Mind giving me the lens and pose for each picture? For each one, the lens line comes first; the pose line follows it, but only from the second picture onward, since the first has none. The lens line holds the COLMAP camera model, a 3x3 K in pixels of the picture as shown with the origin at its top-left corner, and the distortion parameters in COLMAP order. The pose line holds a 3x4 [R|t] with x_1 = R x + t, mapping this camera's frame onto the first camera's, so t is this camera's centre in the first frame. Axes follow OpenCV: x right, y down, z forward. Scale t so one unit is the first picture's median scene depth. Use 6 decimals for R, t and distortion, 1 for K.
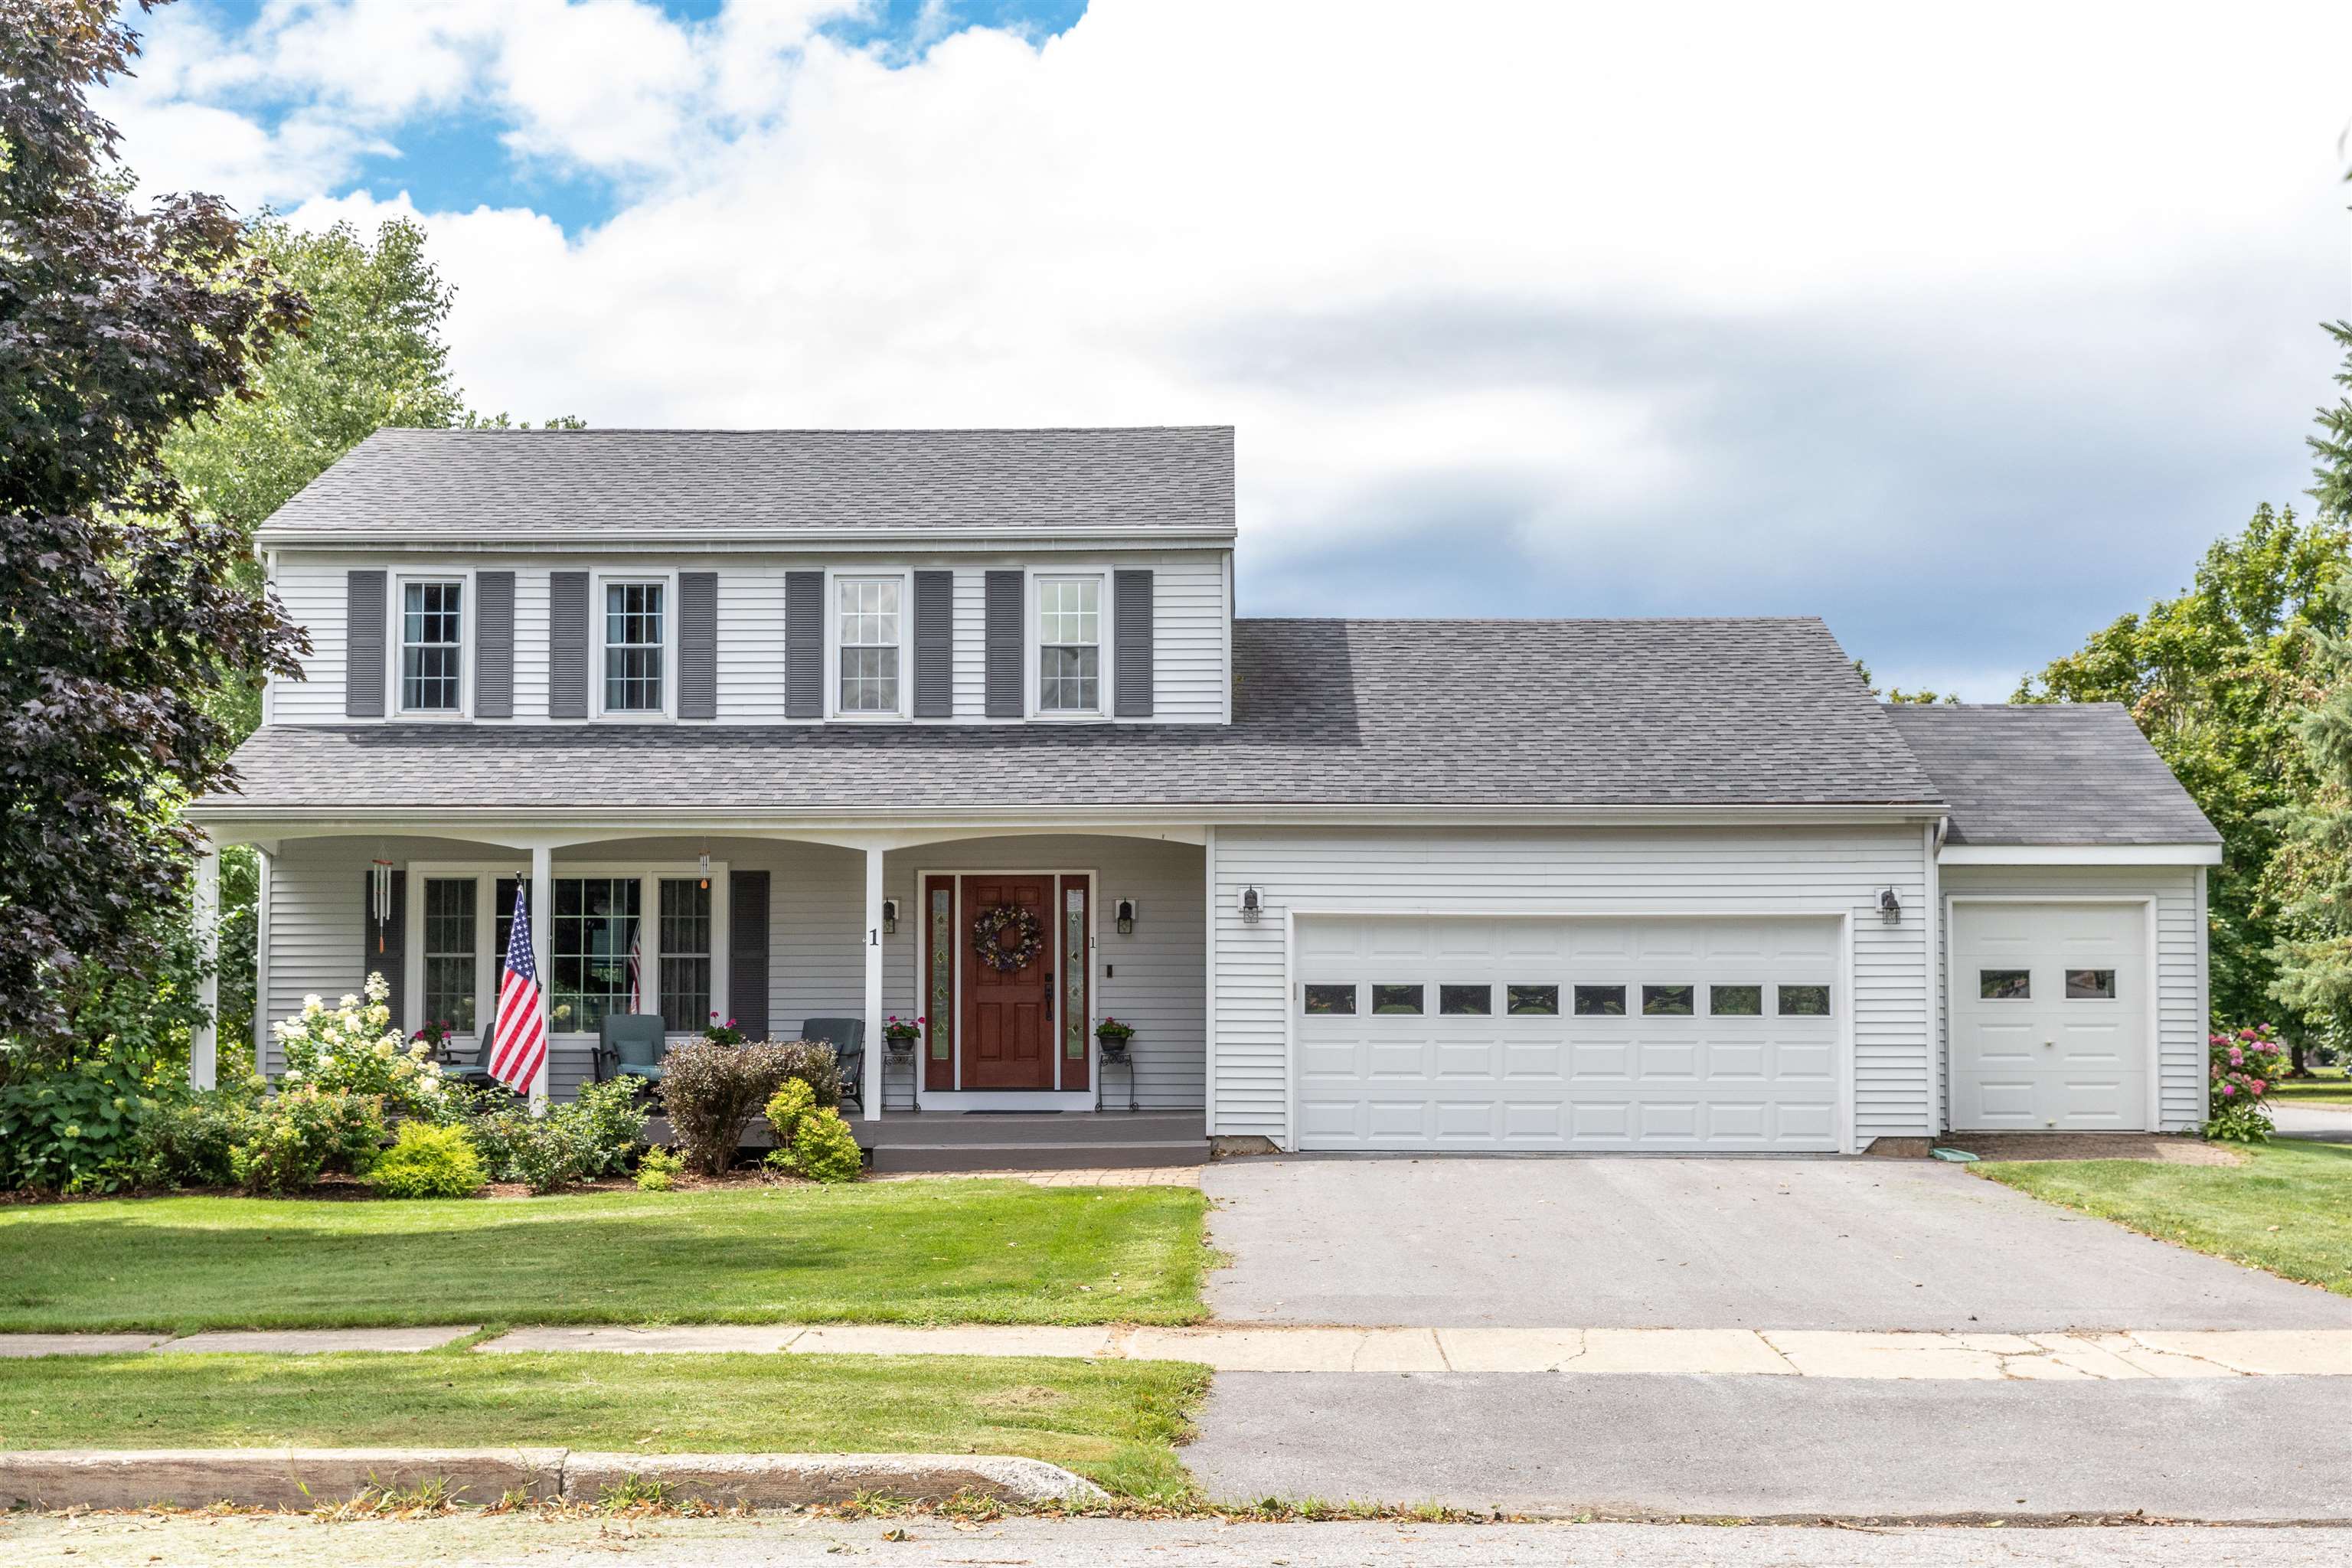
lens RADIAL K [[3257.4, 0, 1176.0], [0, 3257.4, 784.0], [0, 0, 1]] dist [-0.024321, -0.015704]
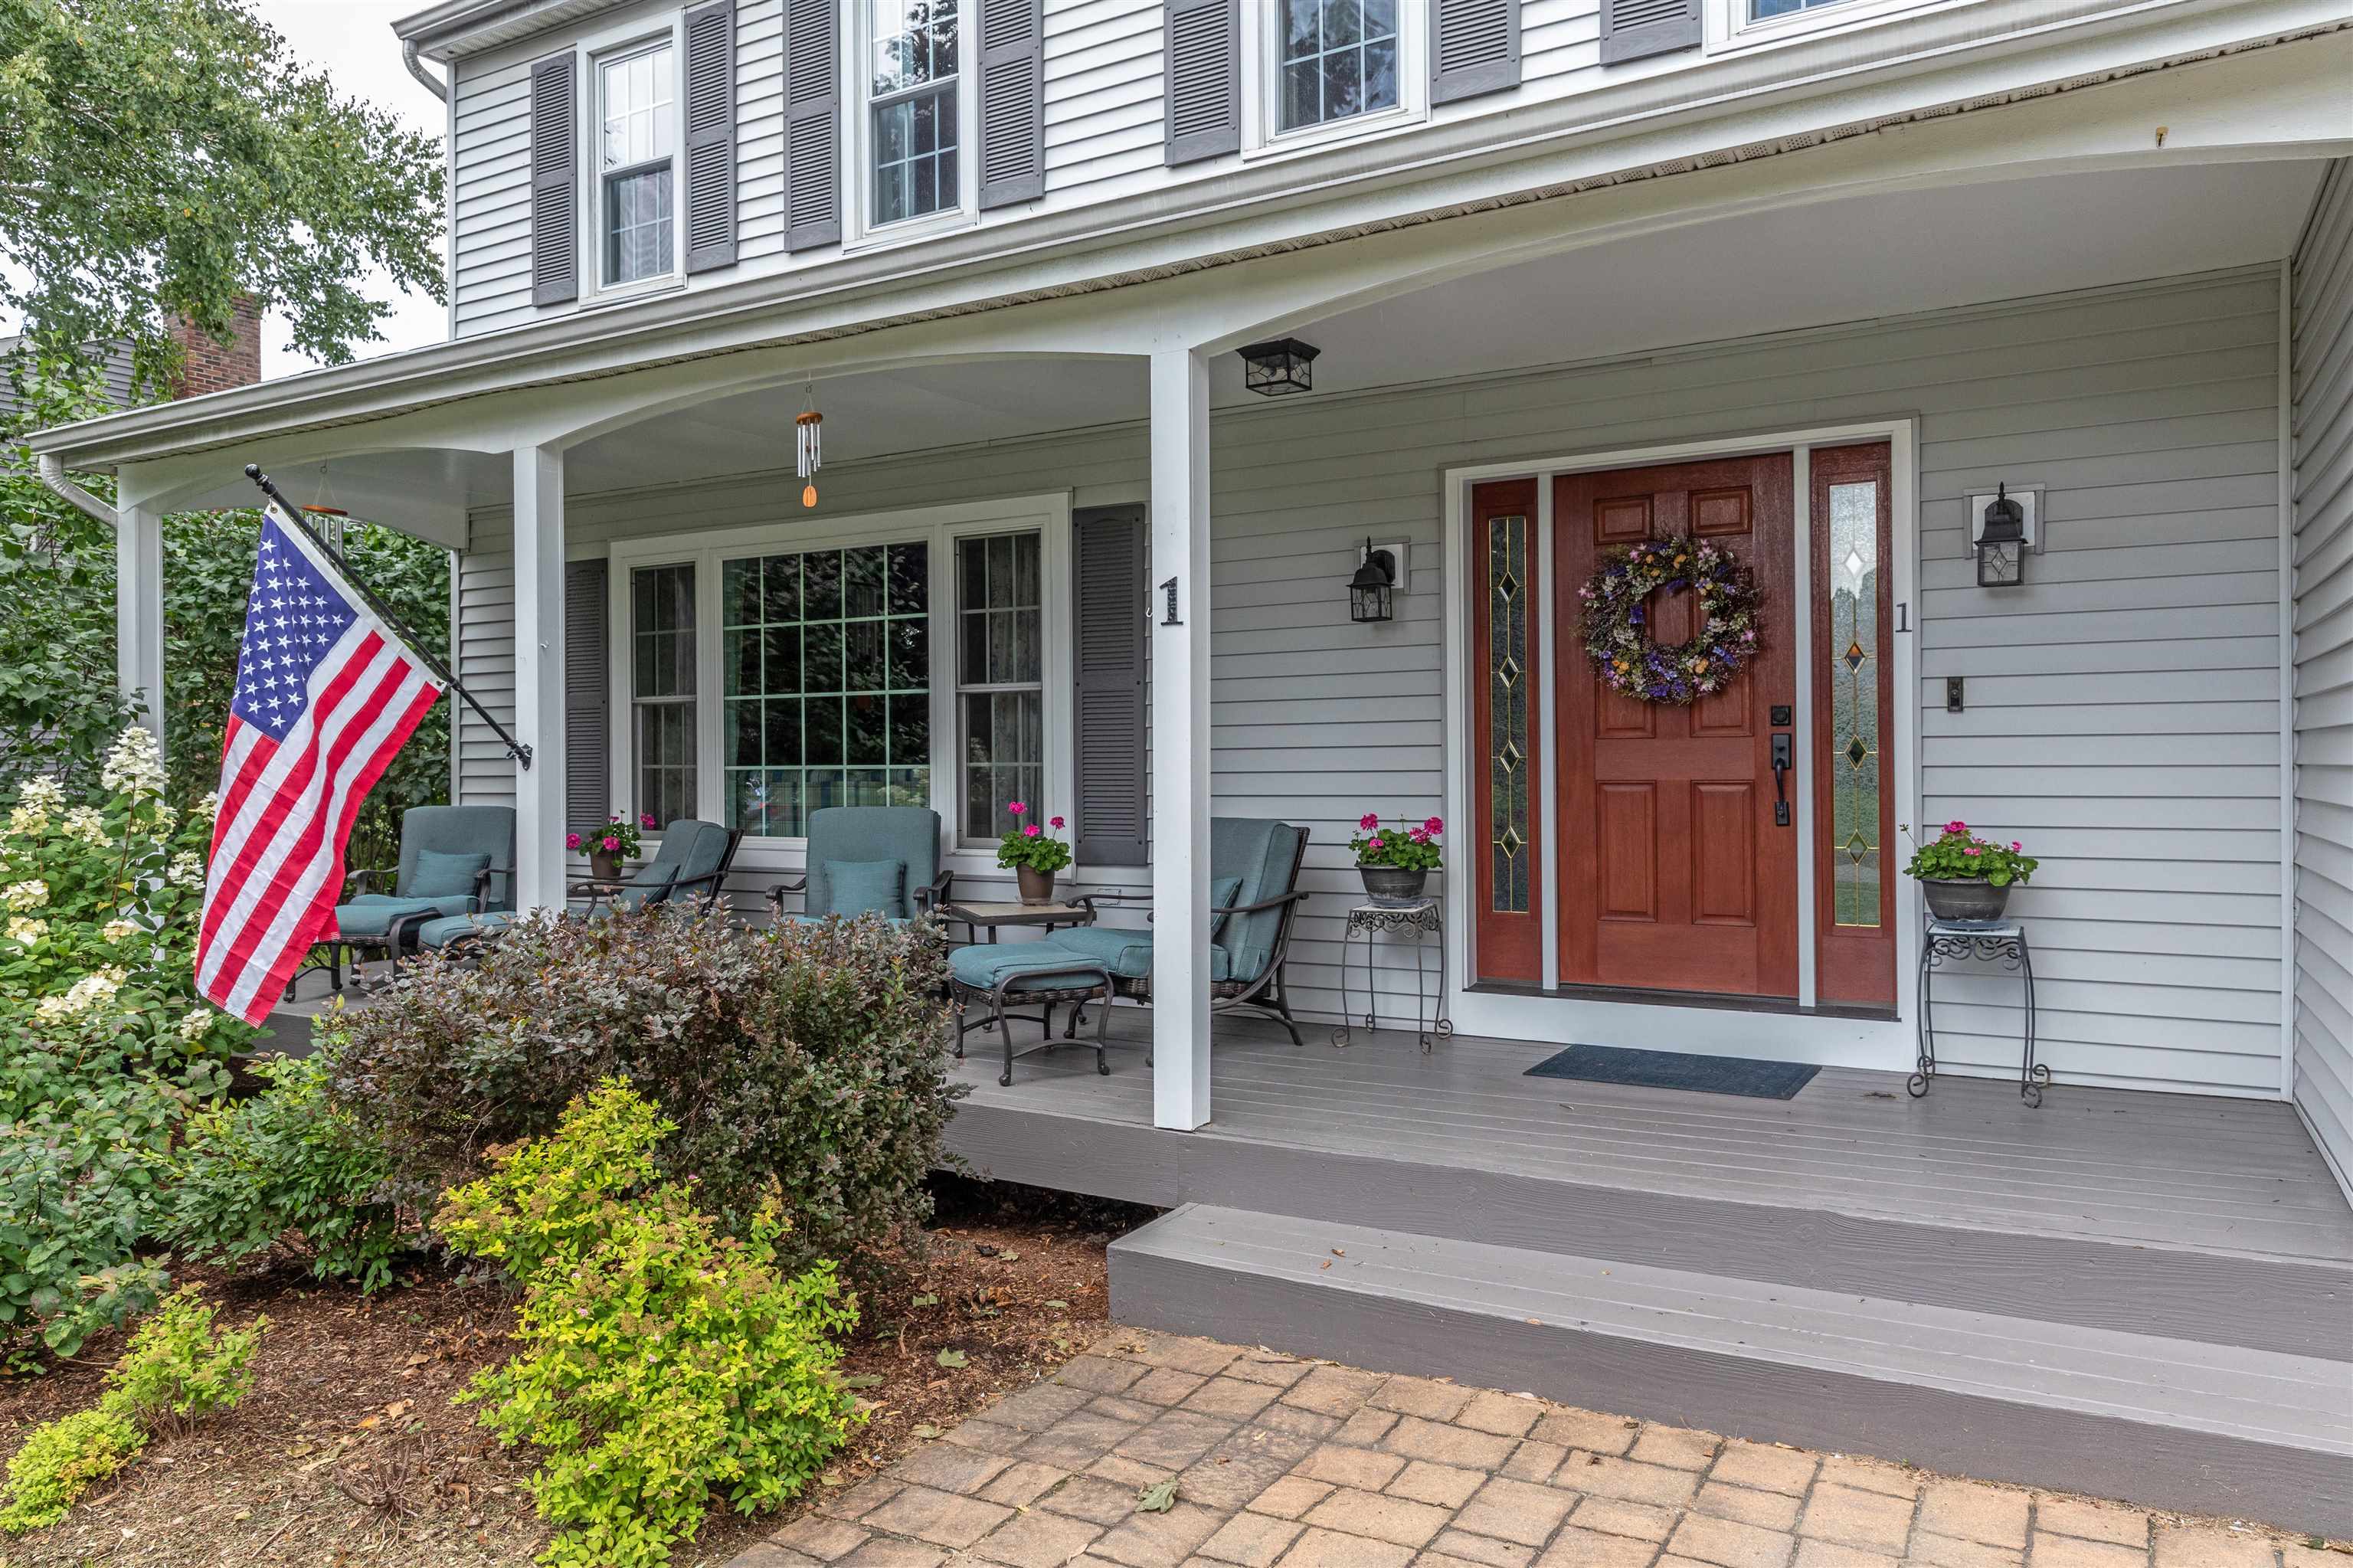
lens RADIAL K [[1567.9, 0, 1177.1], [0, 1567.9, 758.7], [0, 0, 1]] dist [0.017523, -0.000220]
pose [[0.870330, -0.009026, -0.492387, -0.009522], [0.041448, 0.997627, 0.054975, 0.051362], [0.490722, -0.068255, 0.868639, 0.804241]]
